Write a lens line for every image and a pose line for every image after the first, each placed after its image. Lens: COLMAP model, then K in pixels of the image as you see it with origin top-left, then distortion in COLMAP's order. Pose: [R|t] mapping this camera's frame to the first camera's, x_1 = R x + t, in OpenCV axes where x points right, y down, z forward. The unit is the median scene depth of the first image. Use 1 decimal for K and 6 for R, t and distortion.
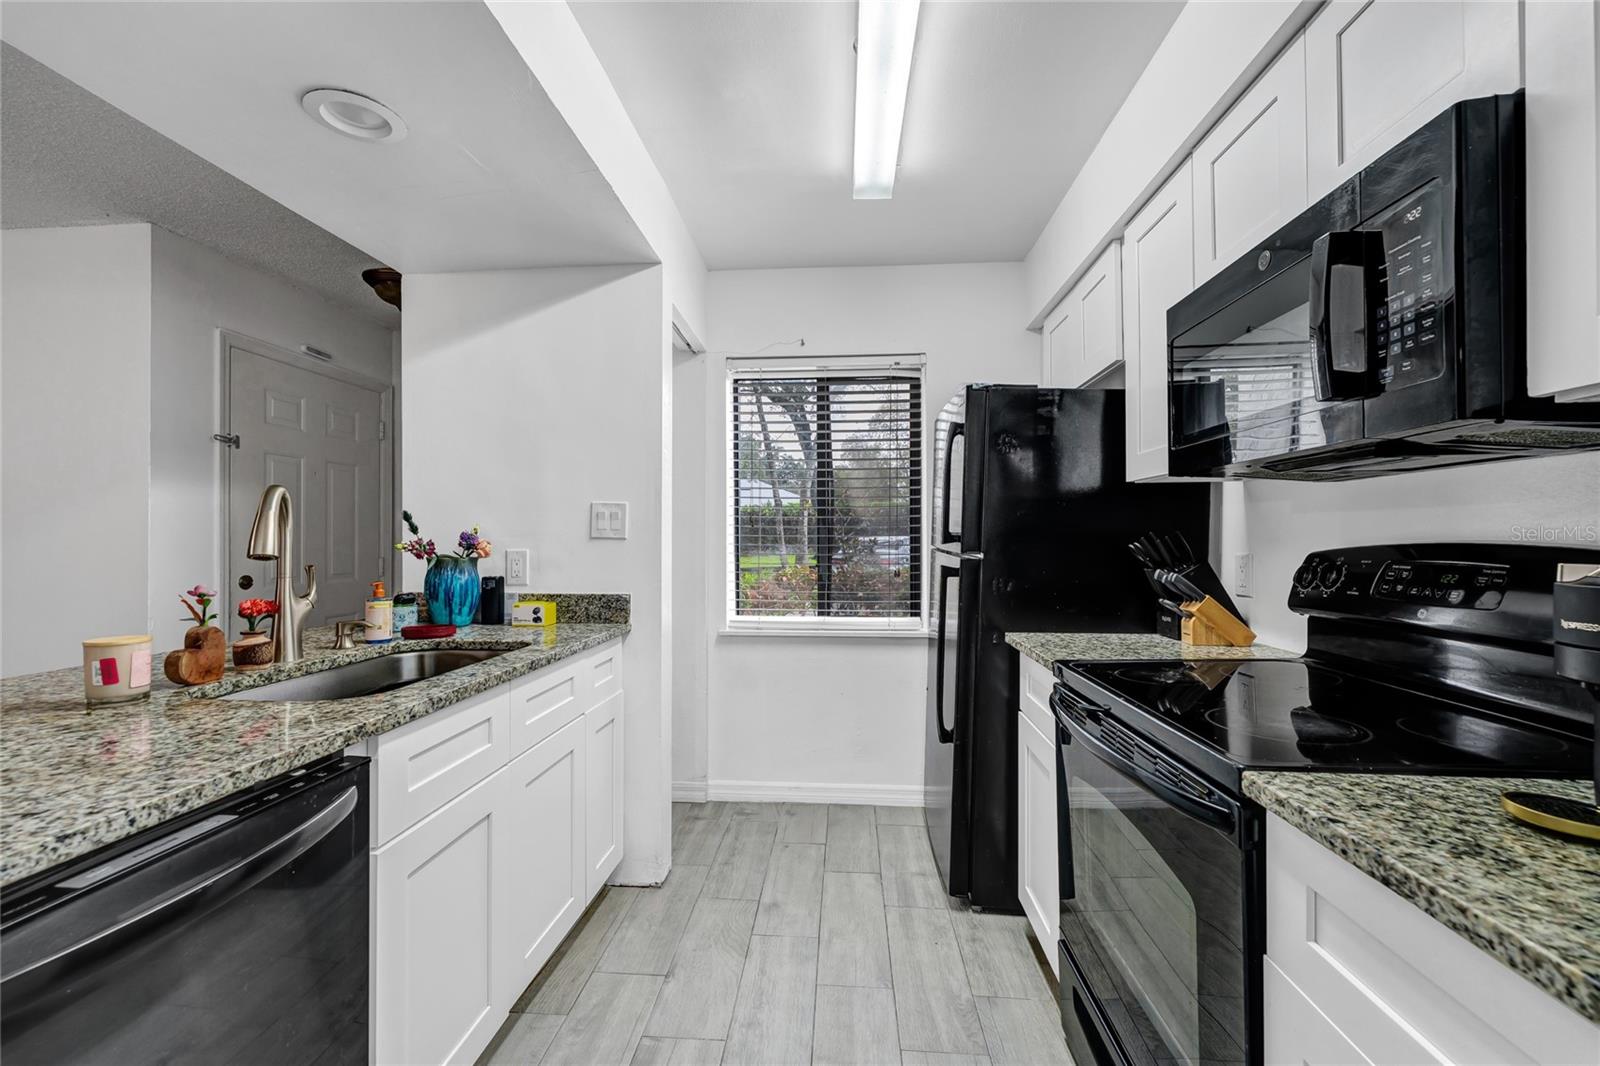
lens RADIAL K [[643.7, 0, 797.1], [0, 643.7, 535.3], [0, 0, 1]] dist [-0.000429, -0.000210]
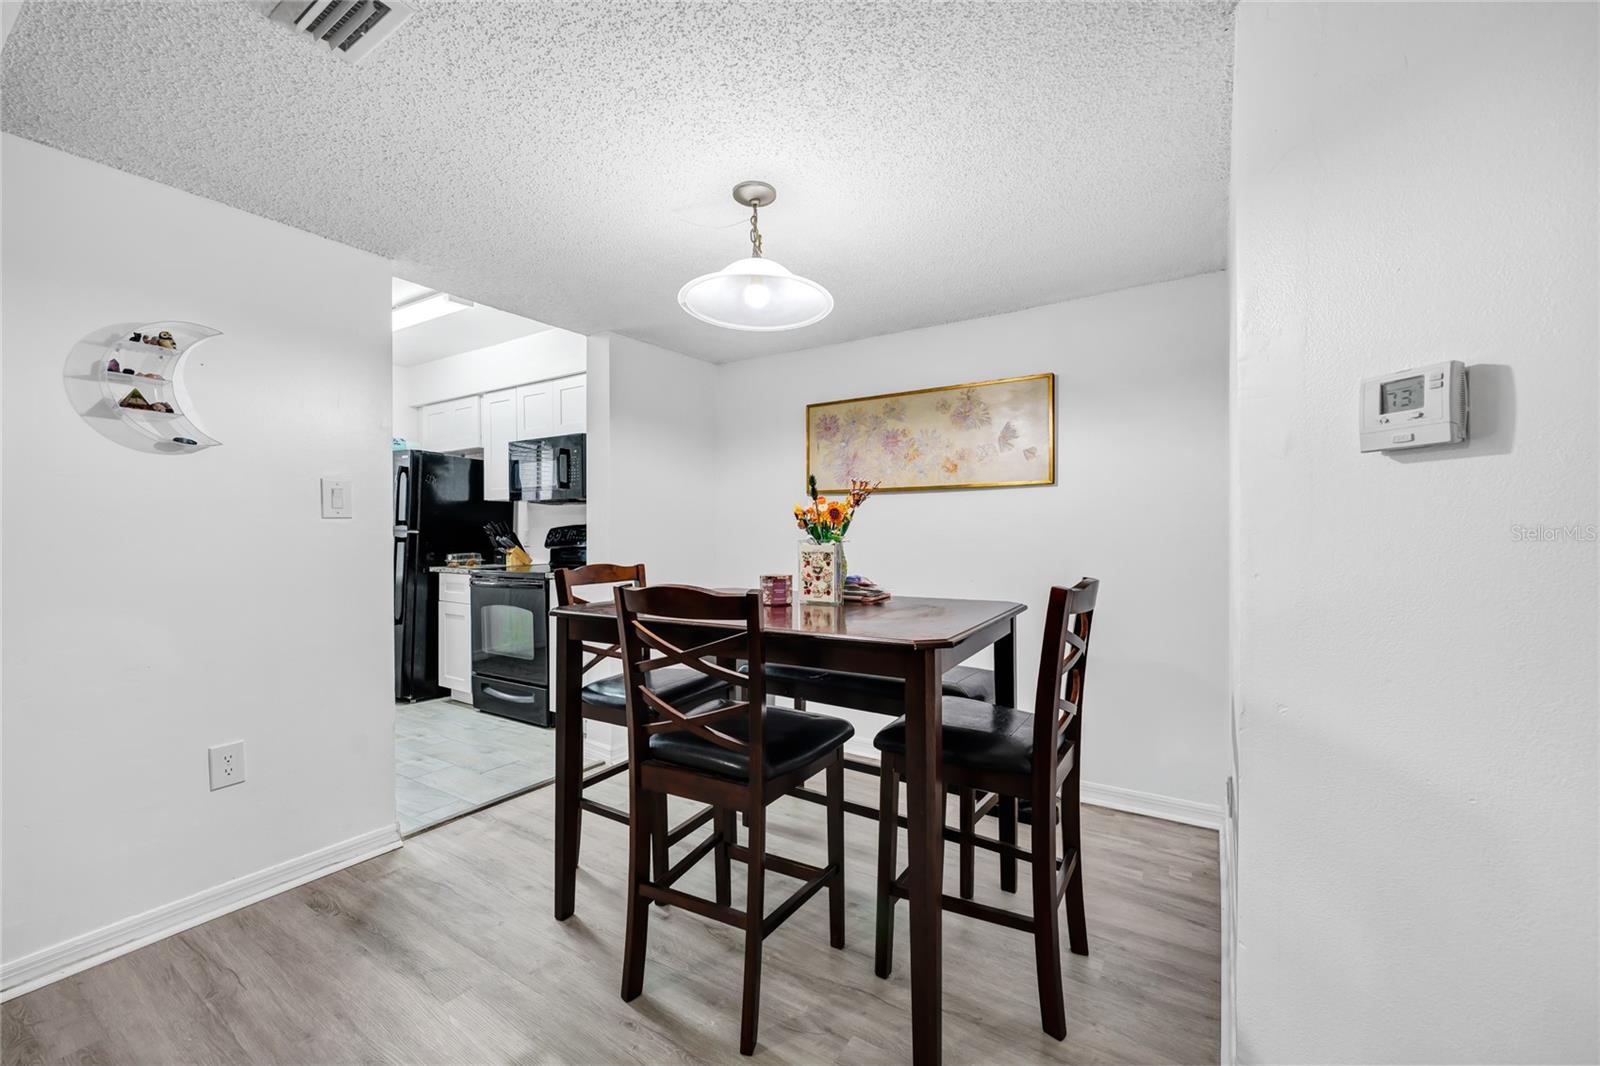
lens RADIAL K [[638.7, 0, 797.3], [0, 638.7, 531.4], [0, 0, 1]] dist [0.000861, 0.000052]
pose [[0.464217, -0.001491, 0.885720, -1.211167], [-0.002734, 0.999991, 0.003117, 0.026286], [-0.885717, -0.003868, 0.464209, -1.302062]]
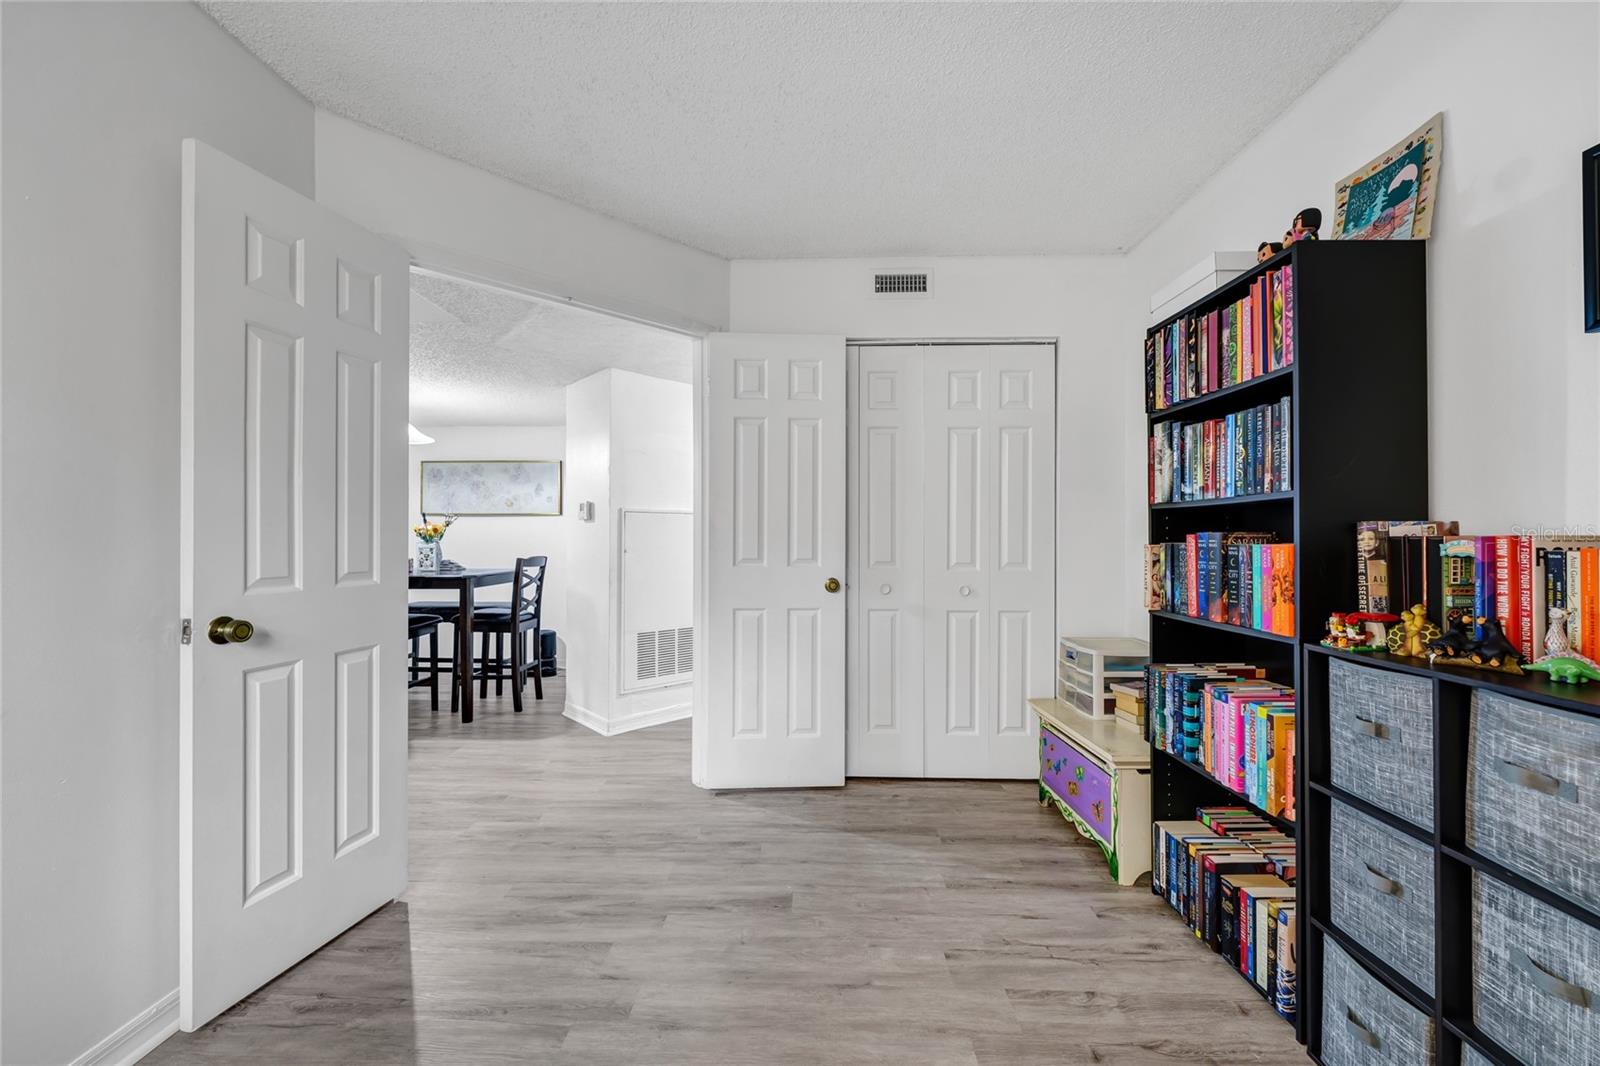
lens RADIAL K [[643.7, 0, 797.1], [0, 643.7, 535.3], [0, 0, 1]] dist [-0.000429, -0.000210]
pose [[-0.063054, -0.001172, 0.998009, -2.919269], [-0.008115, 0.999967, 0.000662, 0.002808], [-0.997977, -0.008057, -0.063061, -2.158161]]
